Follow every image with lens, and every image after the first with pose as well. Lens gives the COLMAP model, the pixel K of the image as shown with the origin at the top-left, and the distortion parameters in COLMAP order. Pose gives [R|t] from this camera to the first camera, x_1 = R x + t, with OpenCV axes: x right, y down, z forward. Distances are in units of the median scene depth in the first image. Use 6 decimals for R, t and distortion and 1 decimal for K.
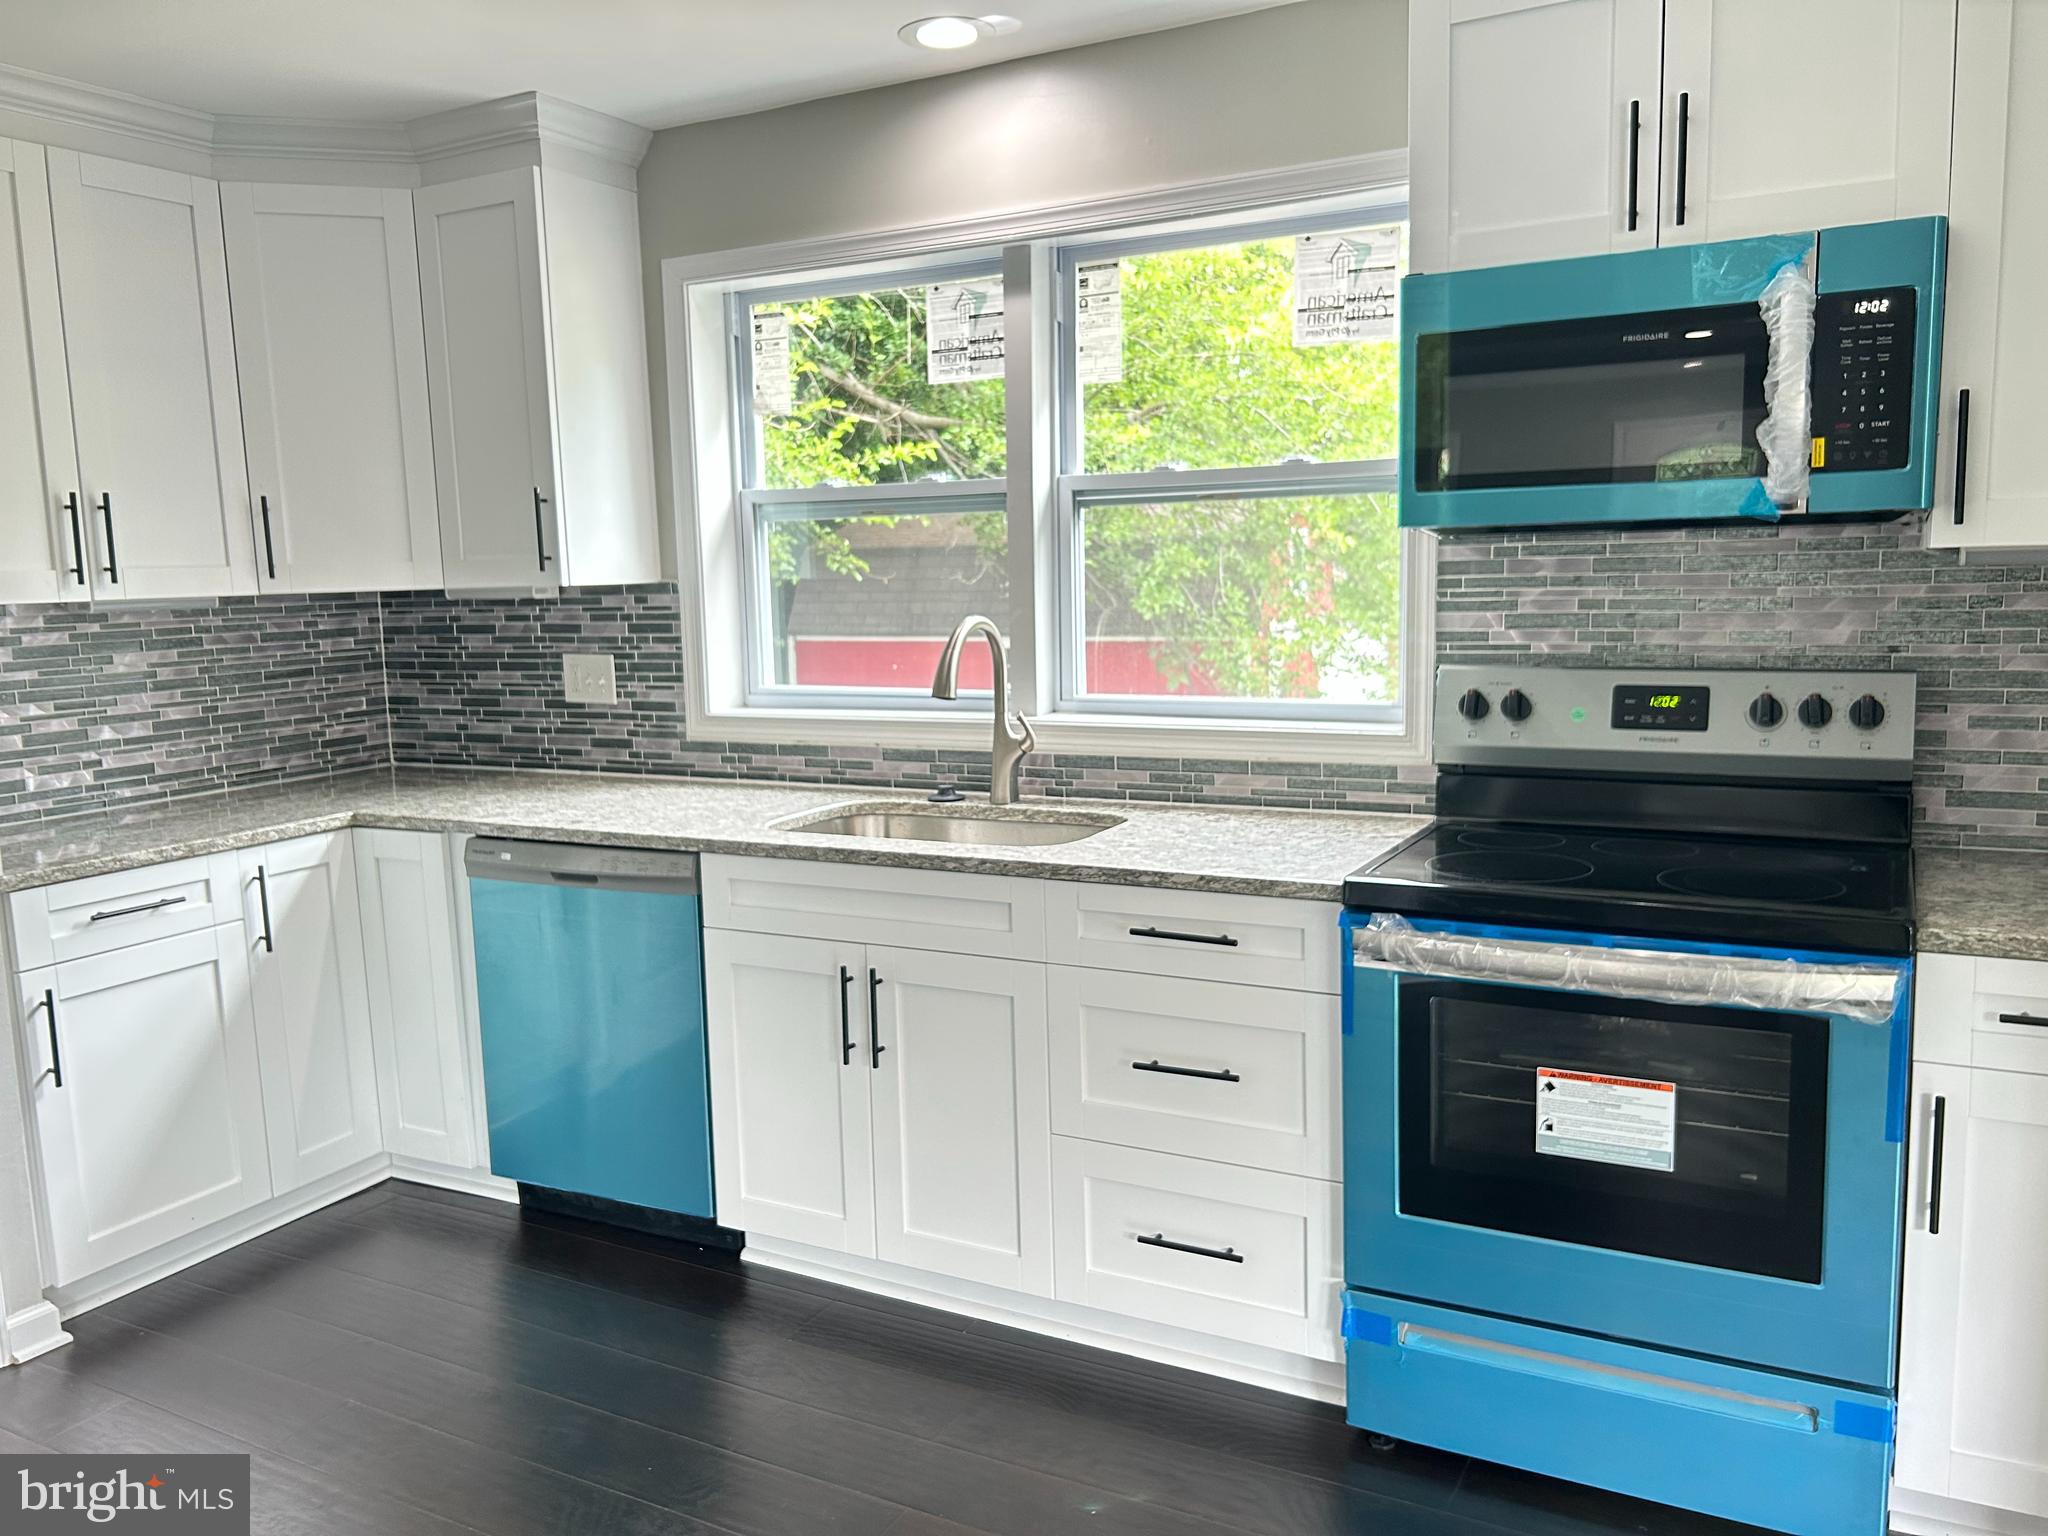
lens RADIAL K [[1560.5, 0, 1032.6], [0, 1560.5, 756.7], [0, 0, 1]] dist [0.012767, 0.000114]
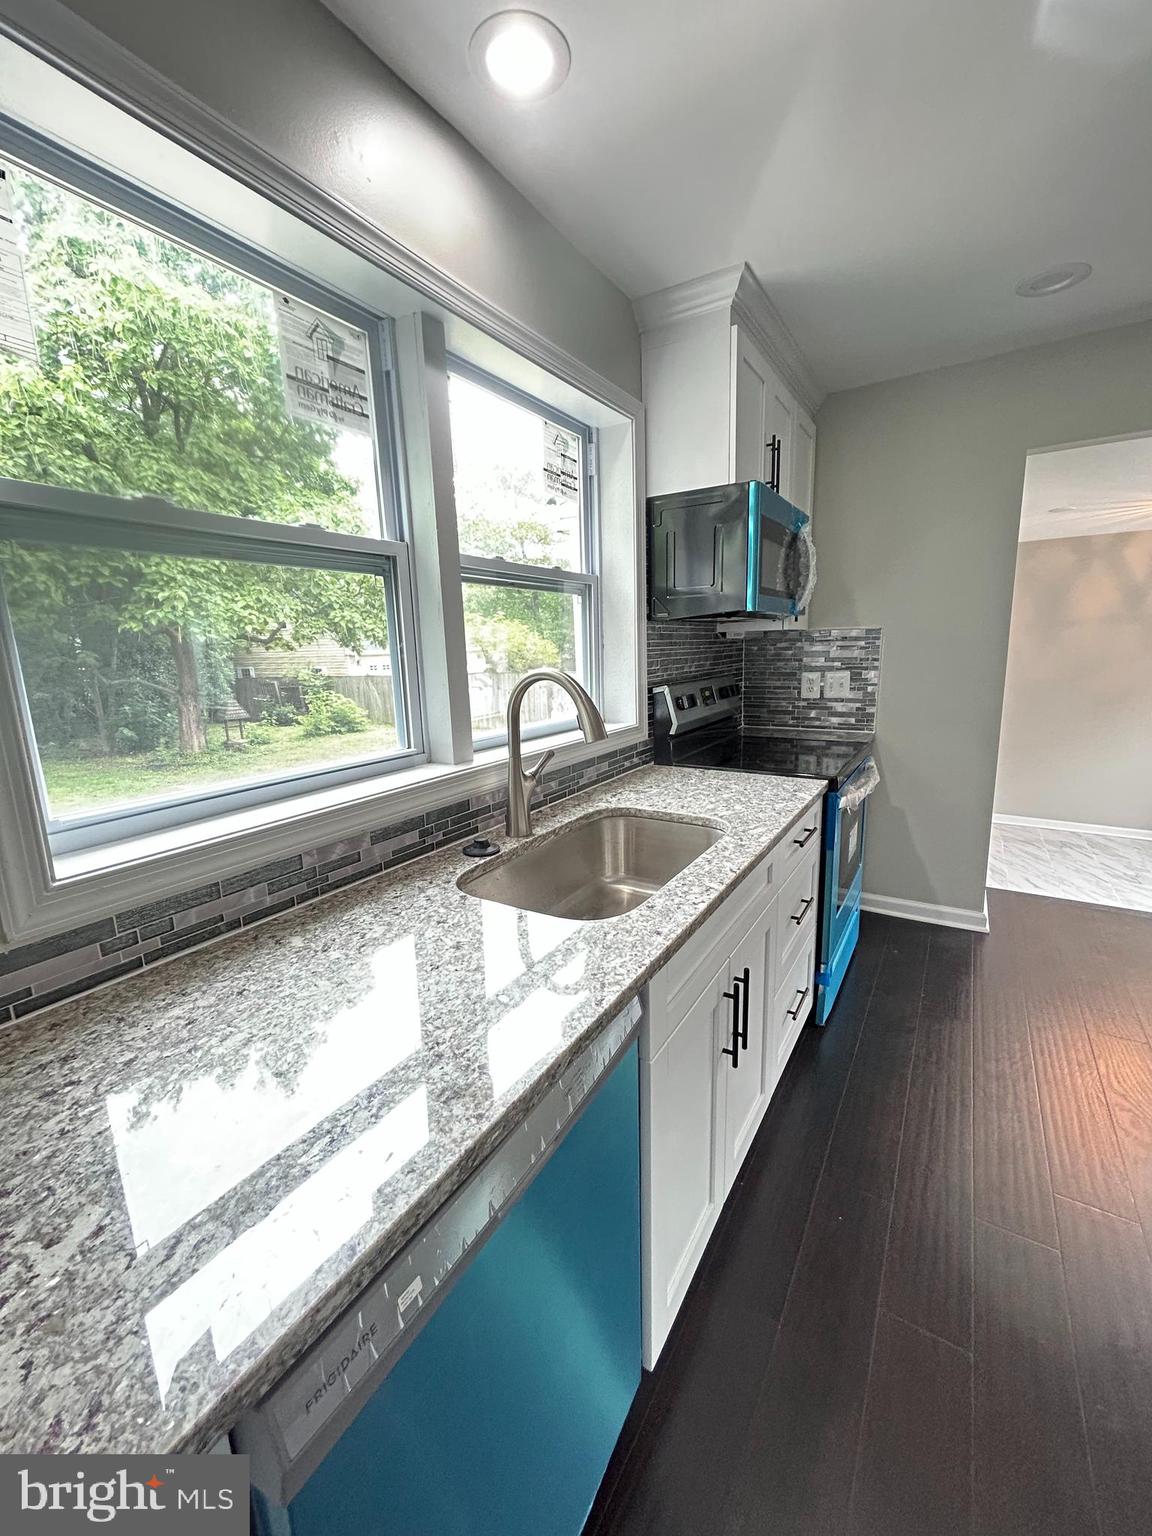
lens RADIAL K [[622.2, 0, 577.7], [0, 622.2, 766.5], [0, 0, 1]] dist [-0.003311, 0.000584]
pose [[0.062018, -0.165321, 0.984288, -0.498772], [0.153807, 0.975989, 0.154236, -0.090119], [-0.986153, 0.141825, 0.085957, 0.985931]]
